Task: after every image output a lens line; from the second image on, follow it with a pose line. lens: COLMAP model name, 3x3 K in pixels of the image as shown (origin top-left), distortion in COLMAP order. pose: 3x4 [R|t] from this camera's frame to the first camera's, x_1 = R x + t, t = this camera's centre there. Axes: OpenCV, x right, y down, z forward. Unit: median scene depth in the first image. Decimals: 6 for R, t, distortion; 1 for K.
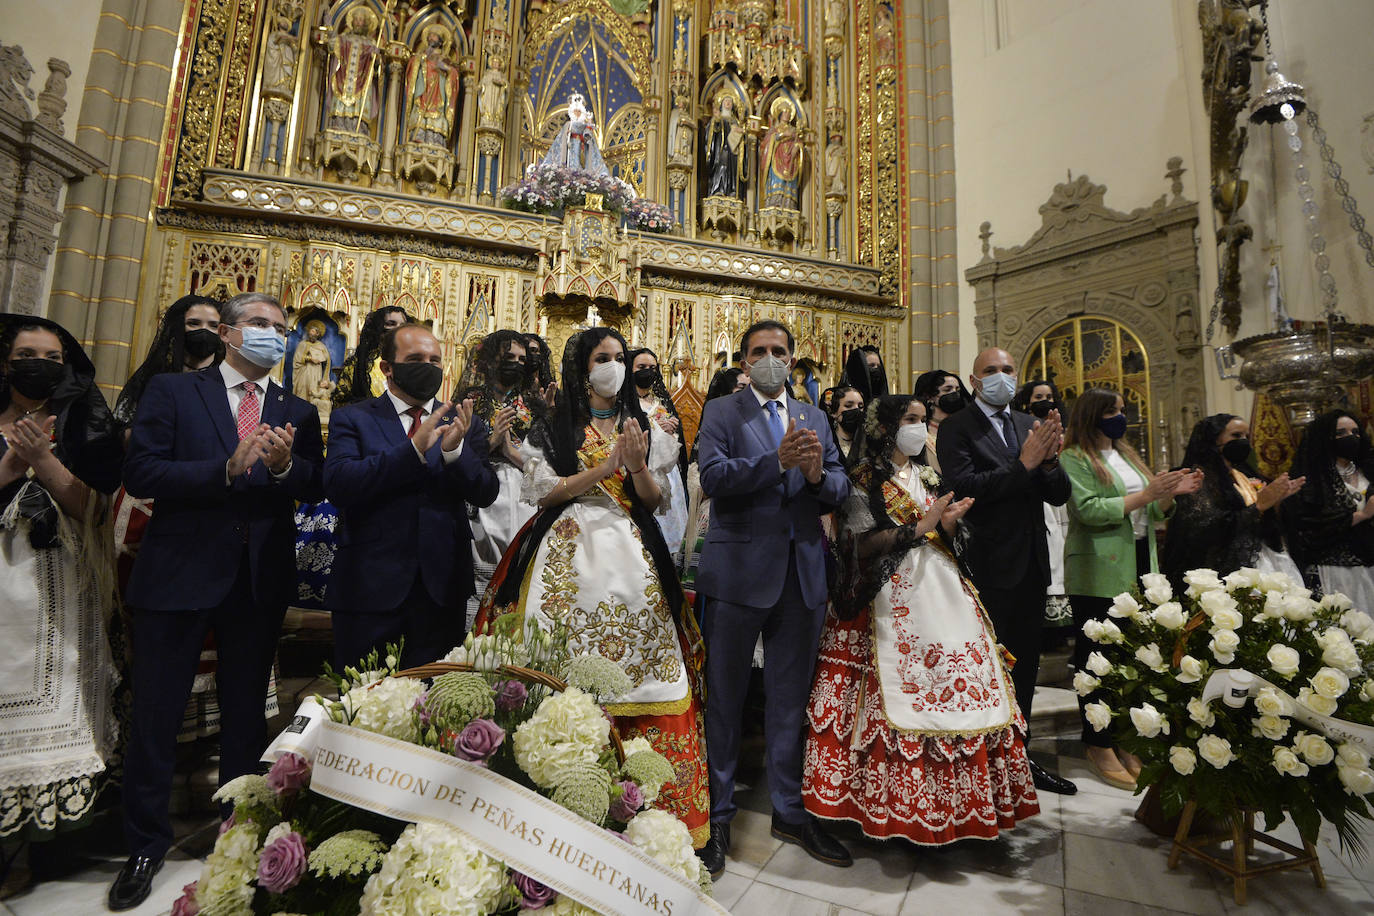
lens RADIAL K [[715.8, 0, 687.0], [0, 715.8, 458.0], [0, 0, 1]] dist [0.030998, -0.057269]
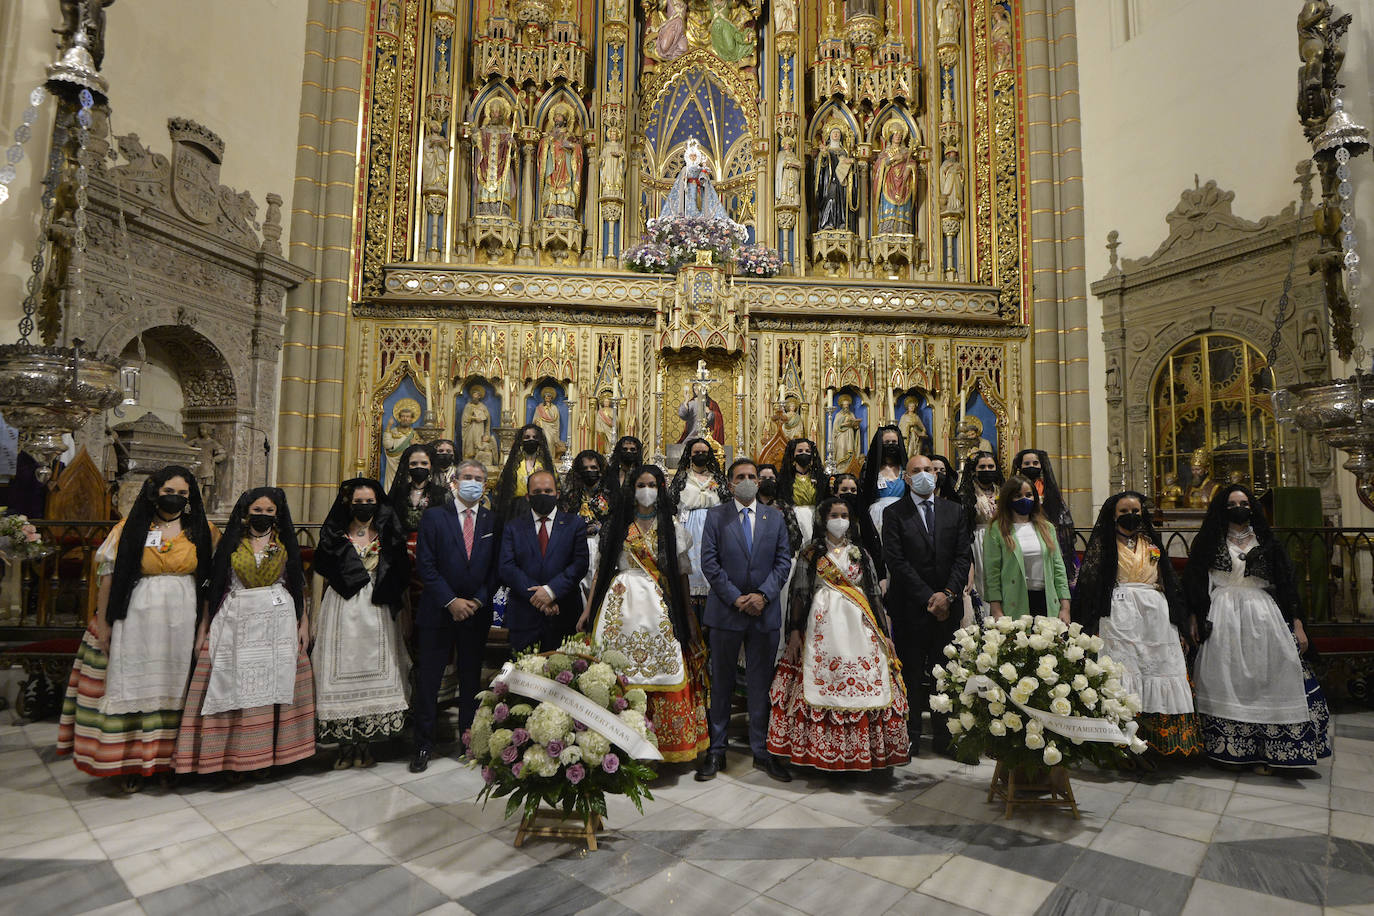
lens RADIAL K [[1005.7, 0, 687.0], [0, 1005.7, 458.0], [0, 0, 1]] dist [0.047429, -0.006047]
pose [[0.966073, -0.027956, -0.256752, 0.225626], [0.039569, 0.998409, 0.040174, -0.114187], [0.255220, -0.048970, 0.965642, -0.487880]]
